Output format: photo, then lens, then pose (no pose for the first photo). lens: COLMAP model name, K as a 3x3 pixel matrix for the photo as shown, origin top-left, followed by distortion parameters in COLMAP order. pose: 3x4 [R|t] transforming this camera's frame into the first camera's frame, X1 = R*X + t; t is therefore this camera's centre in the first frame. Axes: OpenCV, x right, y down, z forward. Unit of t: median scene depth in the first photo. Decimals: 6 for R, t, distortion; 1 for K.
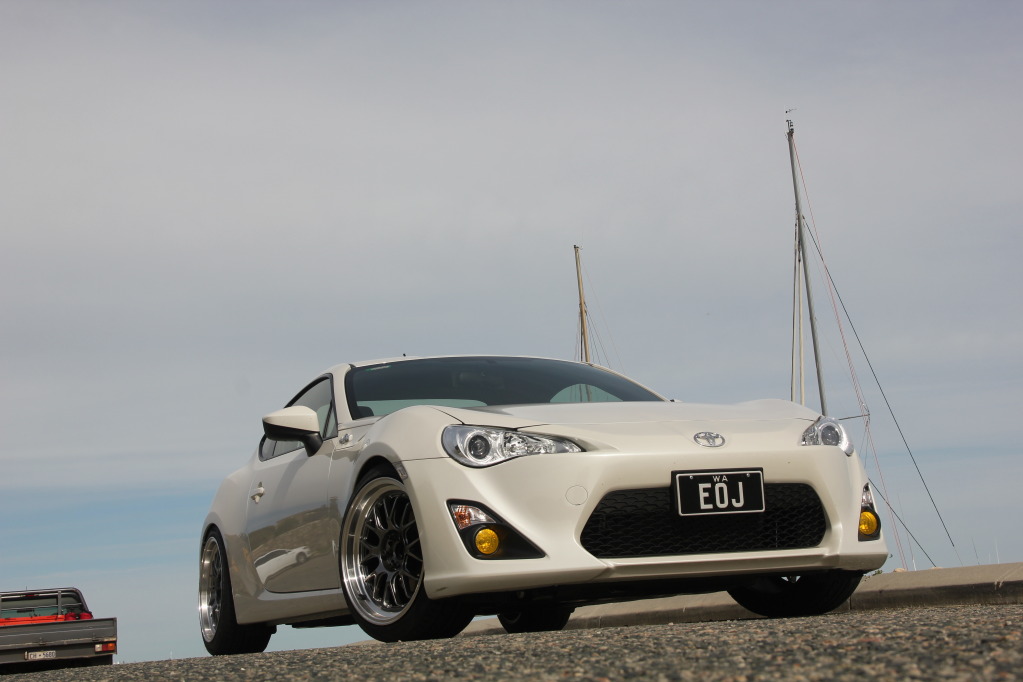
lens RADIAL K [[1644.5, 0, 501.1], [0, 1644.5, 349.7], [0, 0, 1]] dist [0.242150, 0.000000]
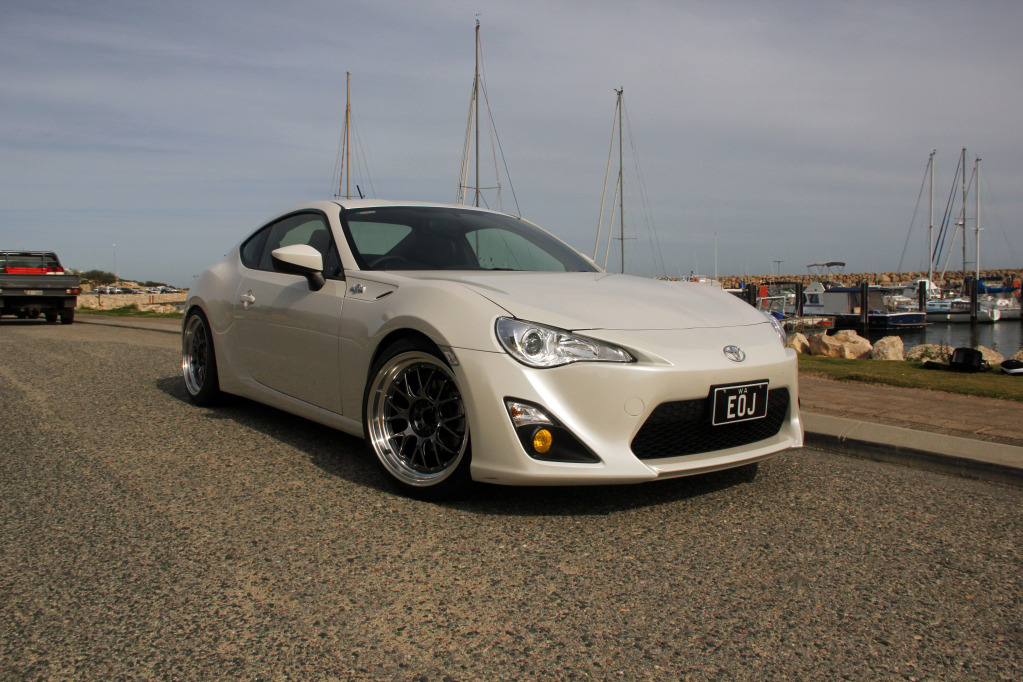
lens RADIAL K [[847.6, 0, 504.6], [0, 847.6, 342.2], [0, 0, 1]] dist [-0.114779, 0.029088]
pose [[0.960939, 0.063881, 0.269288, -0.176407], [-0.127123, 0.966161, 0.224438, -0.060694], [-0.245839, -0.249904, 0.936542, 0.506642]]
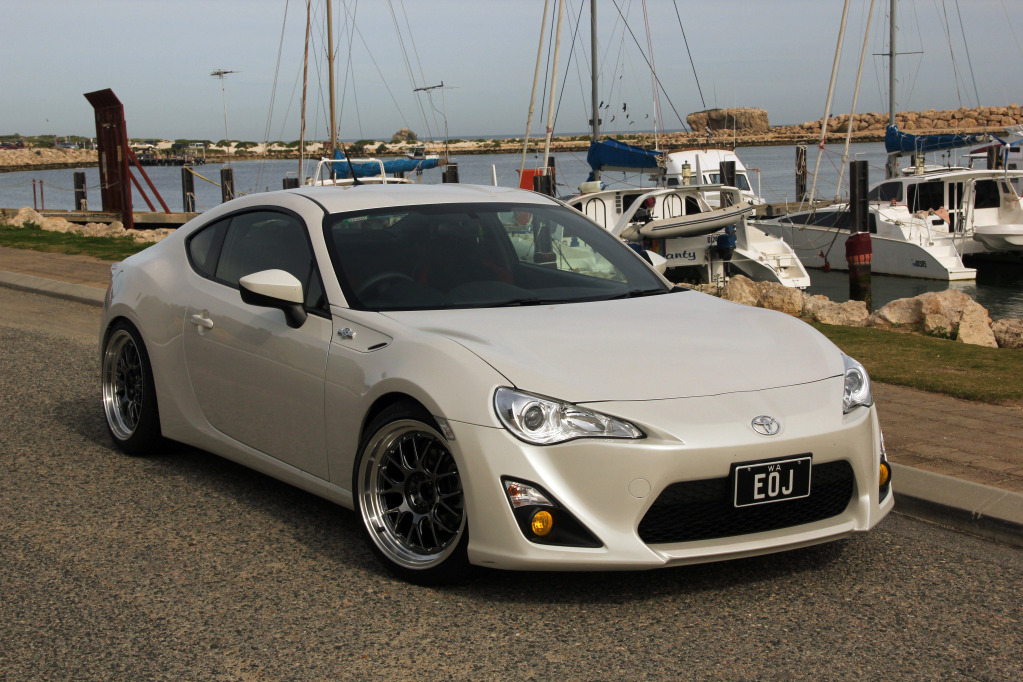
lens RADIAL K [[1752.5, 0, 515.8], [0, 1752.5, 342.3], [0, 0, 1]] dist [0.304807, 0.000000]
pose [[0.979837, 0.048613, 0.193795, -0.227267], [-0.103786, 0.952660, 0.285776, -0.278670], [-0.170729, -0.300127, 0.938496, 0.048820]]
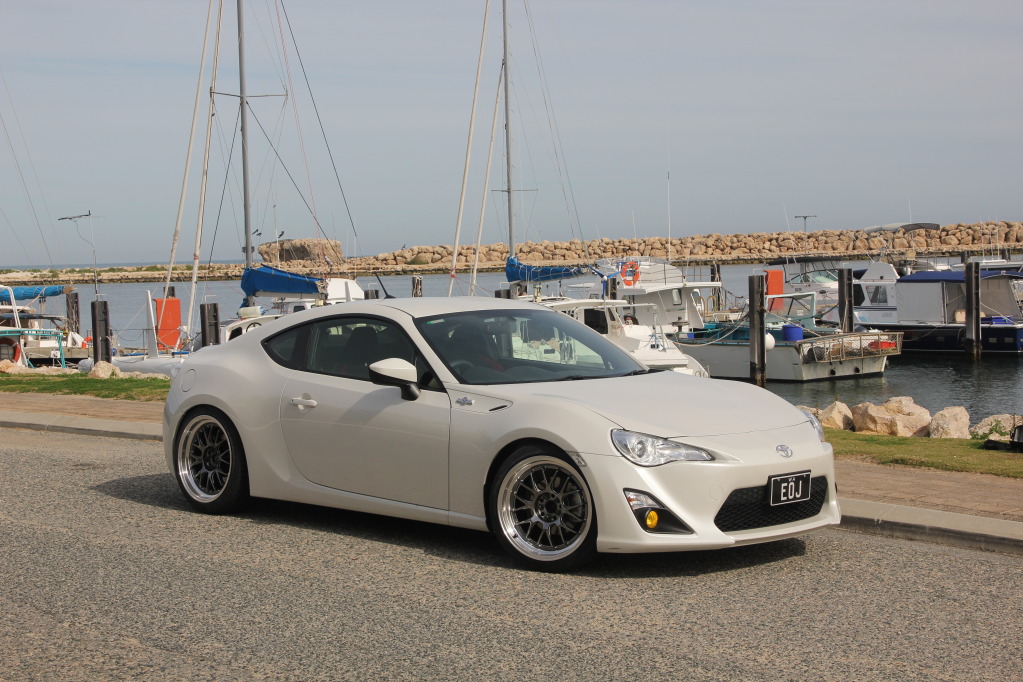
lens RADIAL K [[1839.5, 0, 517.9], [0, 1839.5, 339.4], [0, 0, 1]] dist [0.322708, 0.000000]
pose [[0.907201, 0.050320, 0.417677, -0.782654], [-0.137971, 0.973498, 0.182390, -0.310362], [-0.397430, -0.223092, 0.890101, -0.353515]]
